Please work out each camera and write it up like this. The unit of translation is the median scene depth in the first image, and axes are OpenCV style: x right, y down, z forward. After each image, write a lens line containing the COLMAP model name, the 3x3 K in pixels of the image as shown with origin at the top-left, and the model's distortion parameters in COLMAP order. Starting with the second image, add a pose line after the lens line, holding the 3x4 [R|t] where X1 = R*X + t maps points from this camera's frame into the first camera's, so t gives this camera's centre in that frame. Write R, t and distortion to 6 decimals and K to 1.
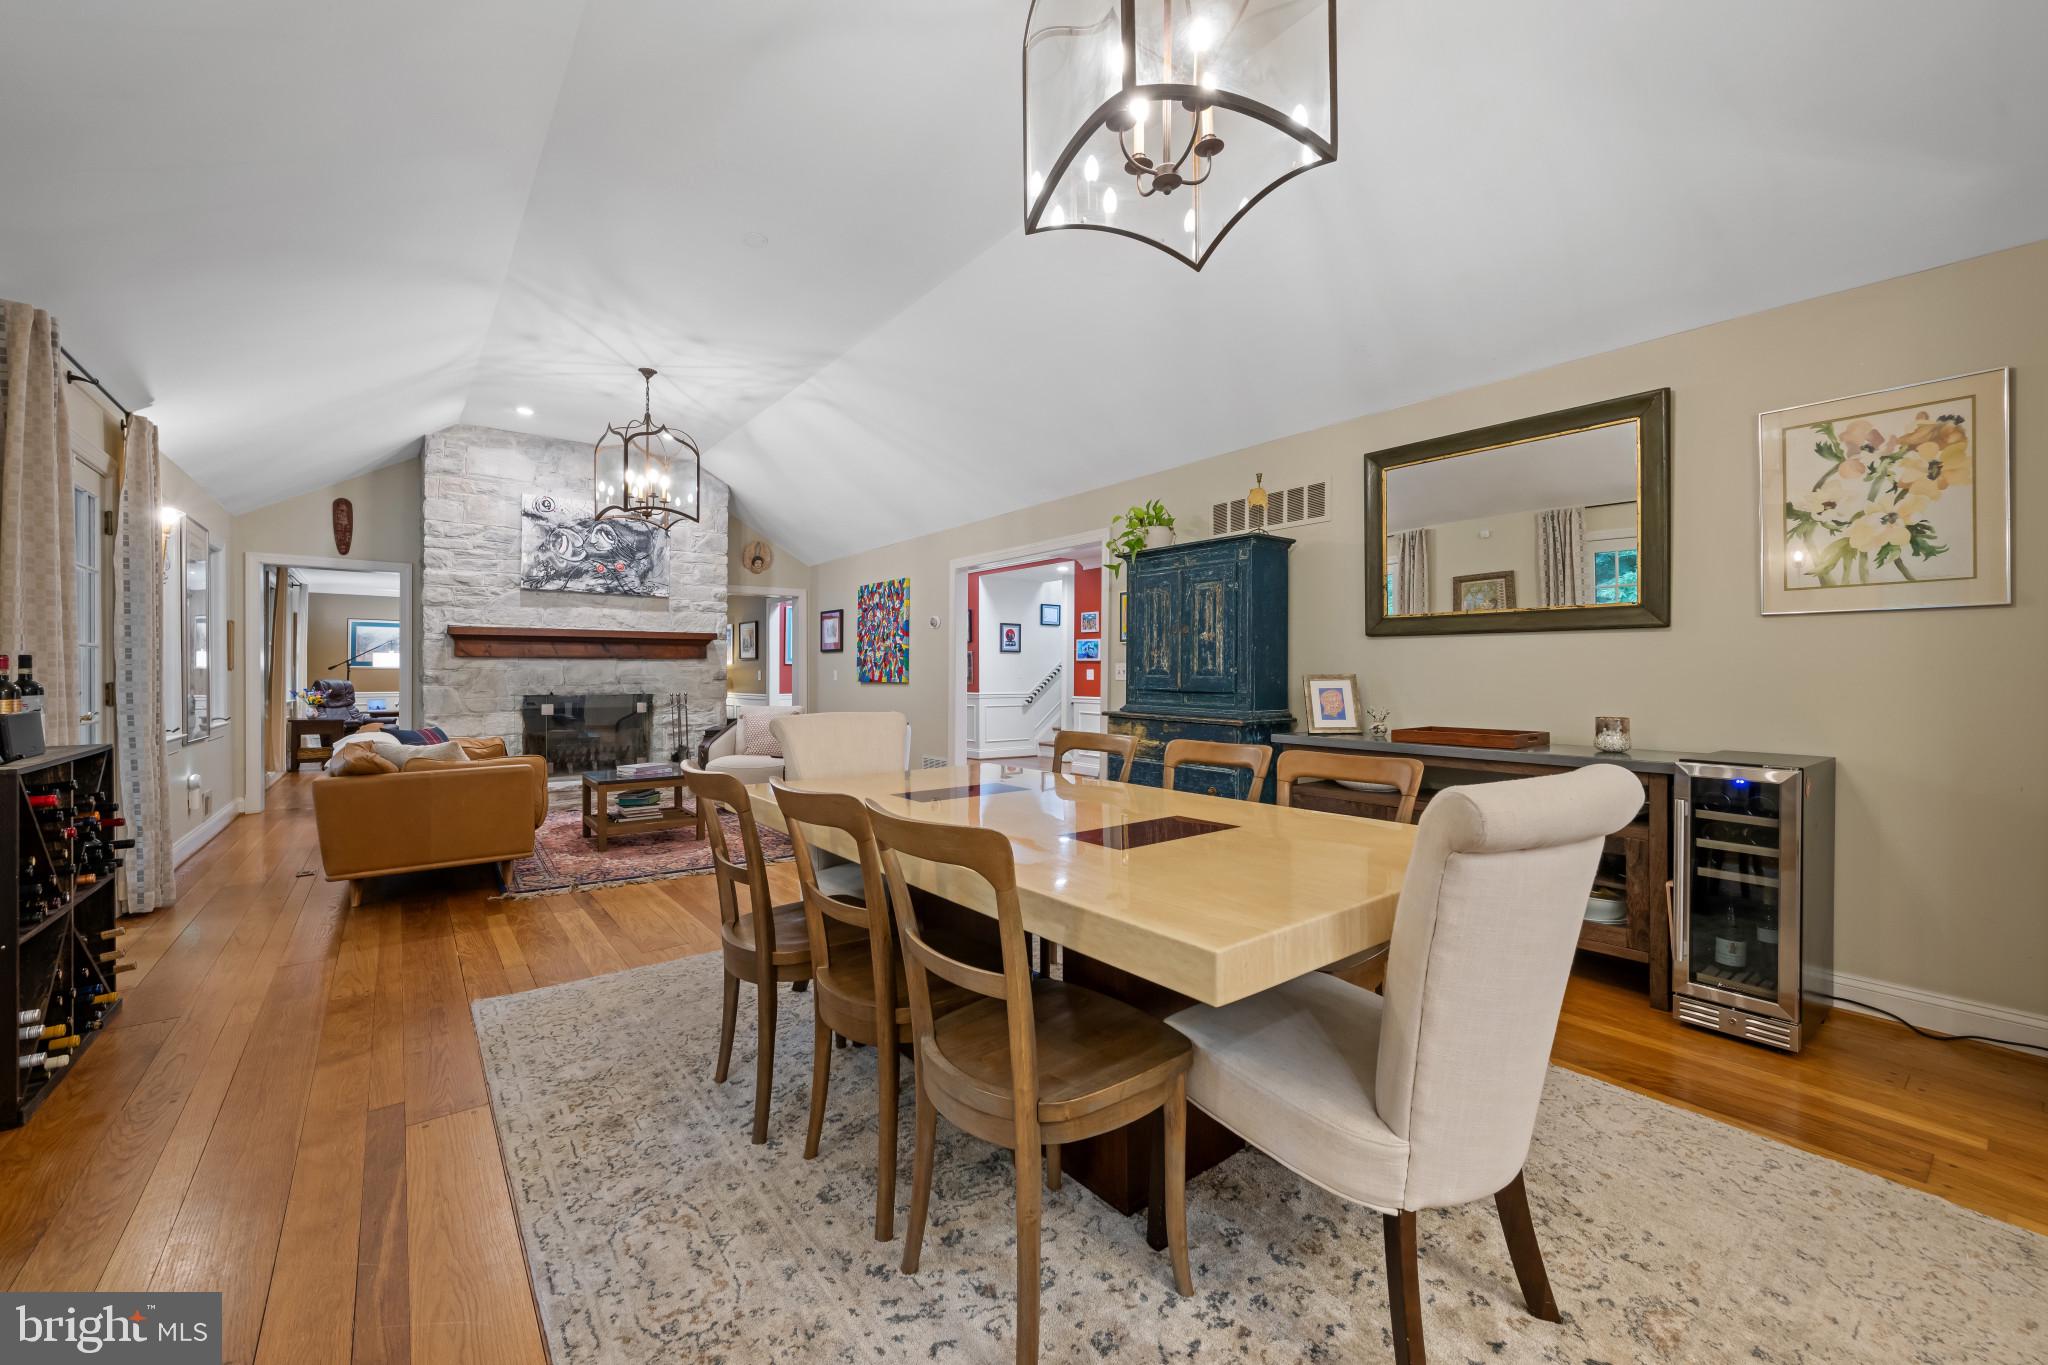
lens RADIAL K [[806.3, 0, 1018.3], [0, 806.3, 672.1], [0, 0, 1]] dist [0.000033, -0.000187]
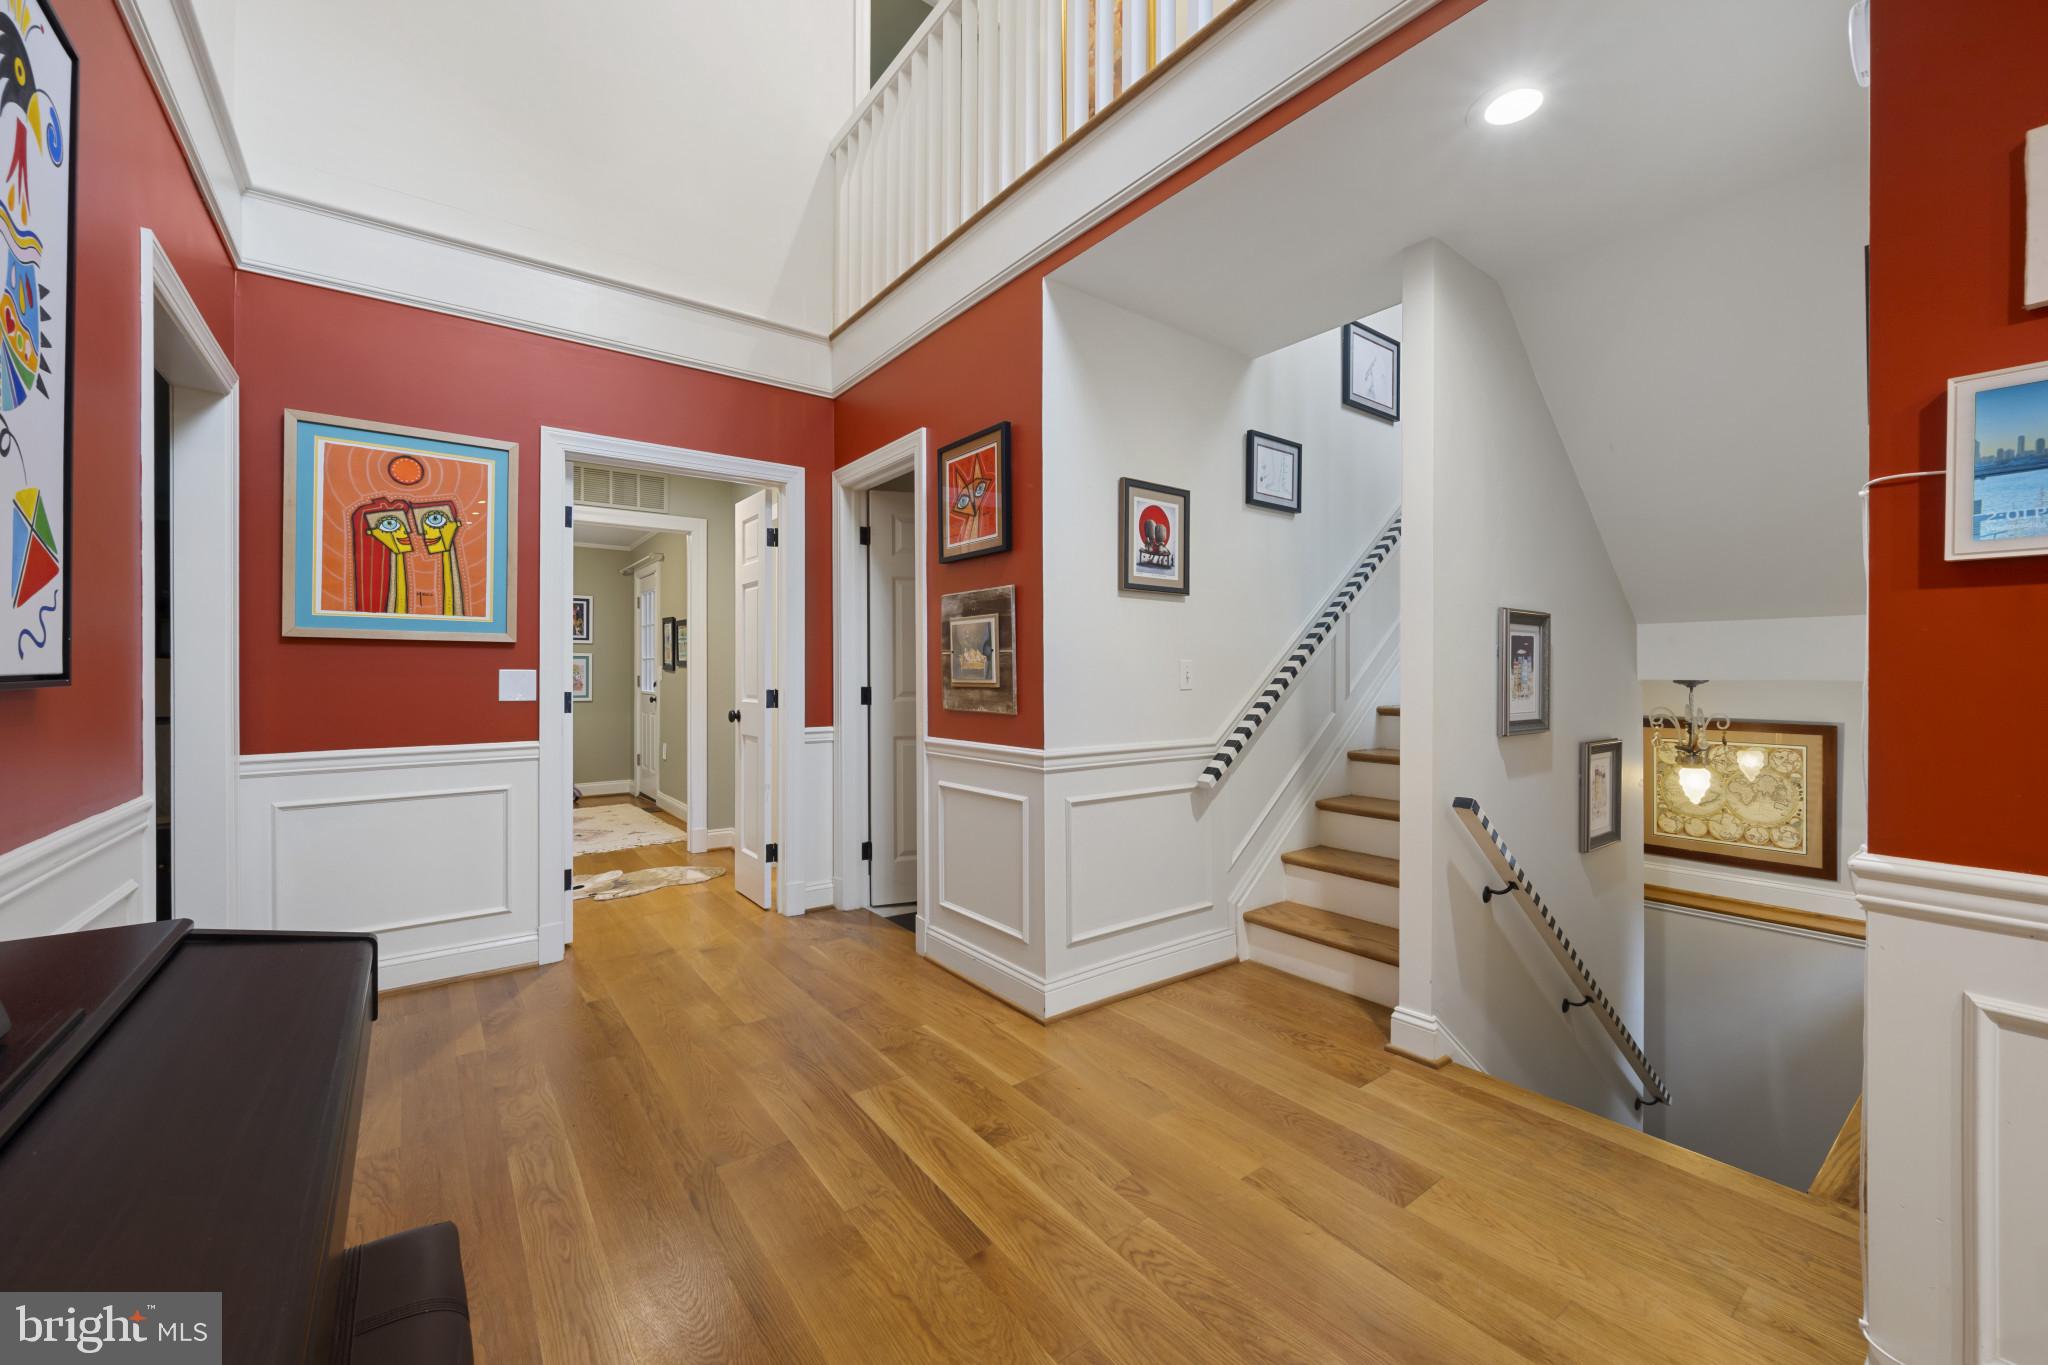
lens RADIAL K [[790.4, 0, 1028.5], [0, 790.4, 678.1], [0, 0, 1]] dist [-0.013531, 0.000062]
pose [[0.999969, -0.003717, -0.006952, -0.072030], [0.003789, 0.999938, 0.010459, 0.001541], [0.006913, -0.010485, 0.999921, 1.056151]]
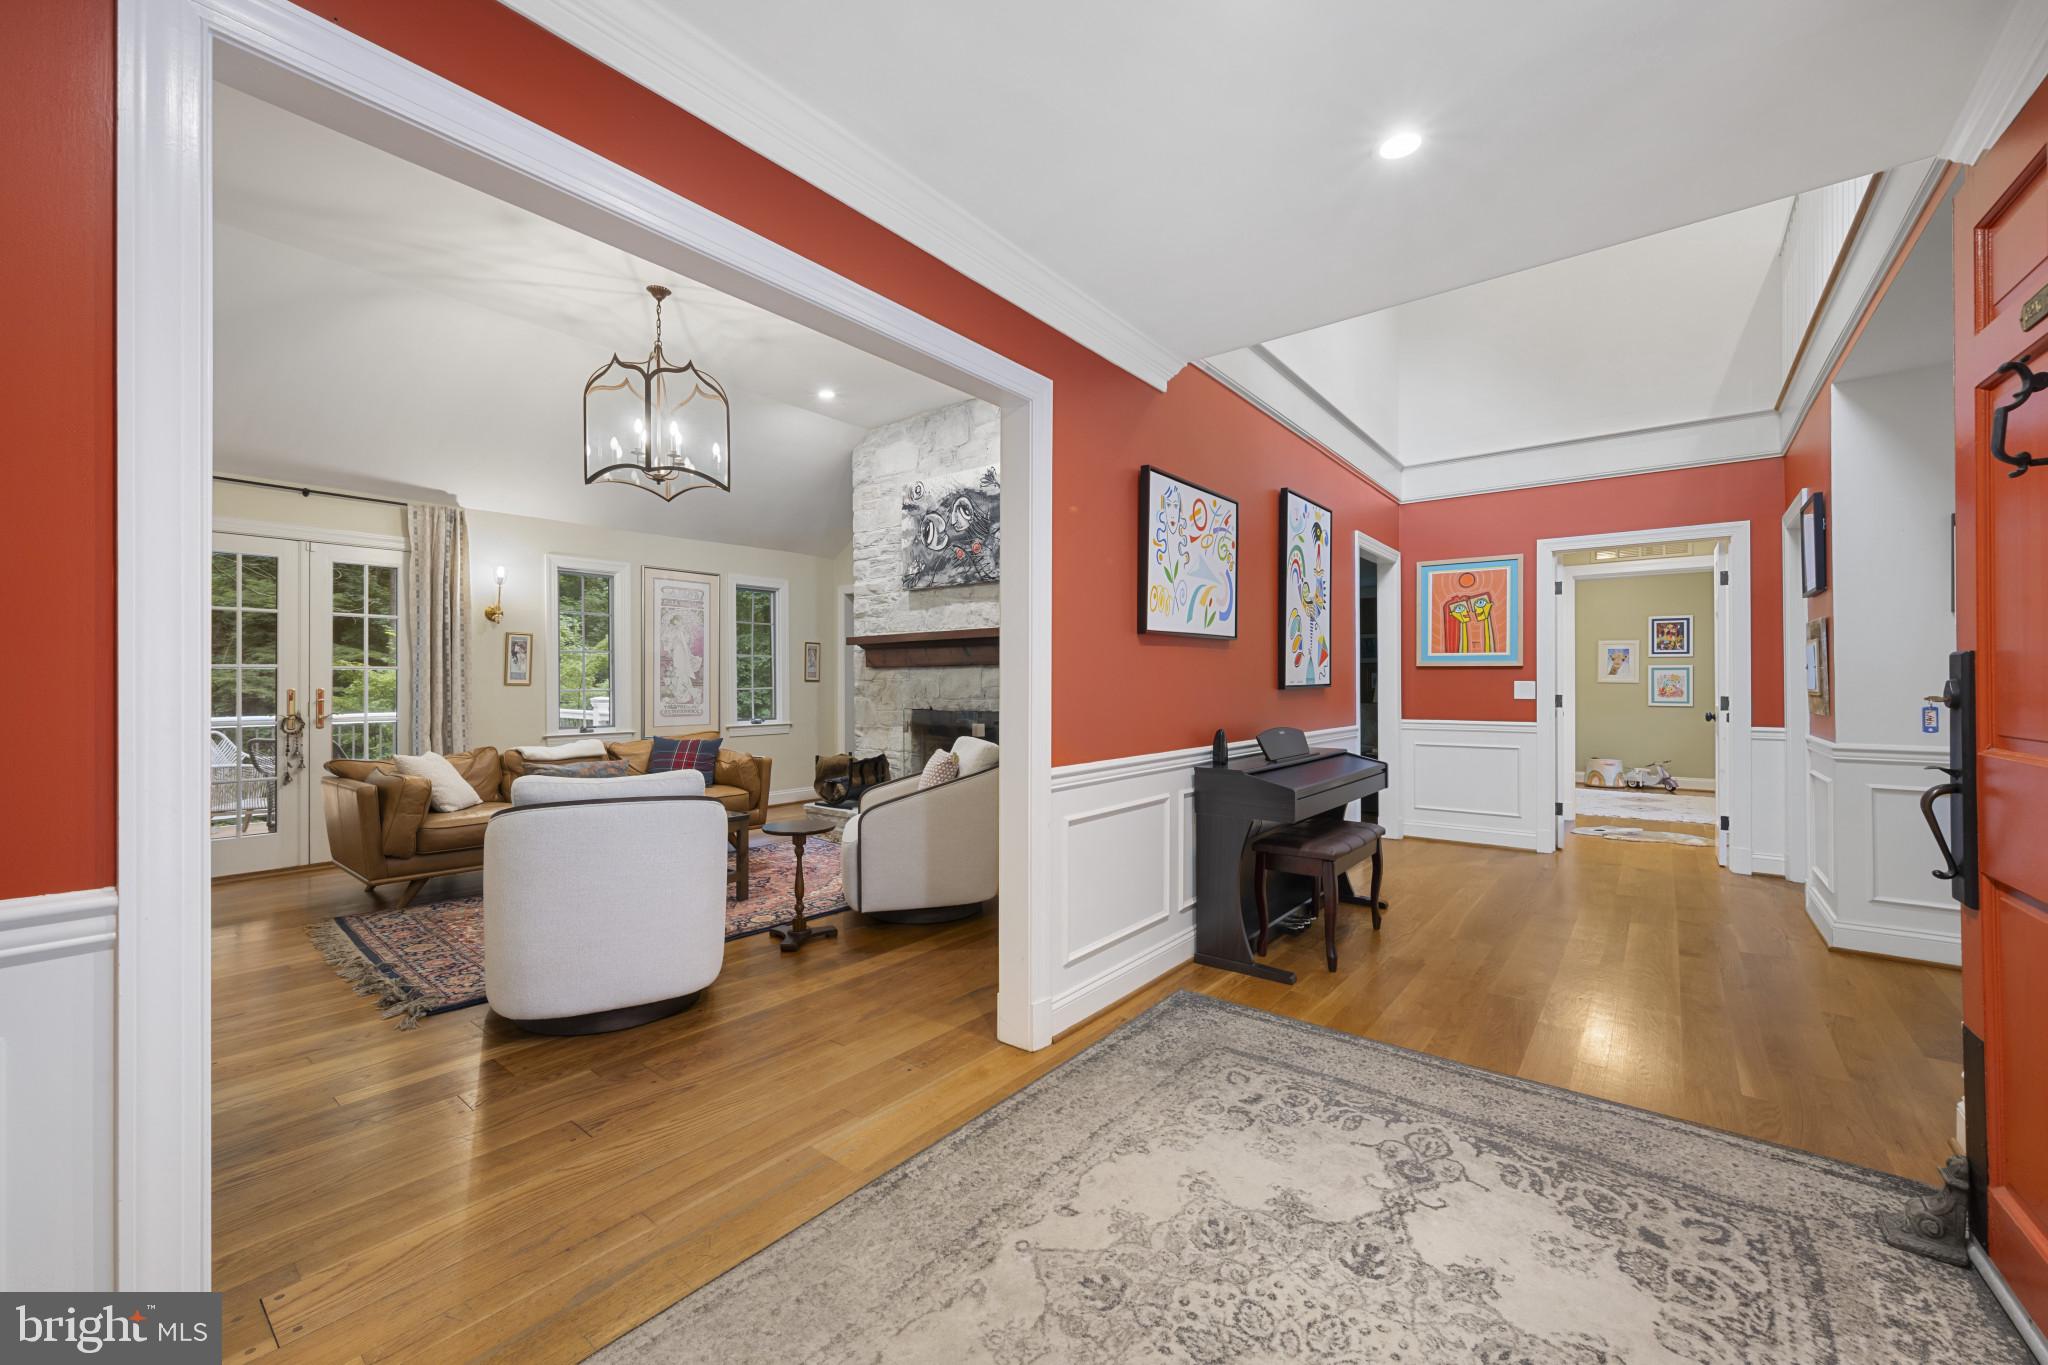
lens RADIAL K [[806.3, 0, 1018.3], [0, 806.3, 672.1], [0, 0, 1]] dist [0.000033, -0.000187]
pose [[0.233646, -0.013792, -0.972224, 0.264713], [0.004446, 0.999904, -0.013116, -0.000074], [0.972312, -0.001257, 0.233684, 0.841668]]
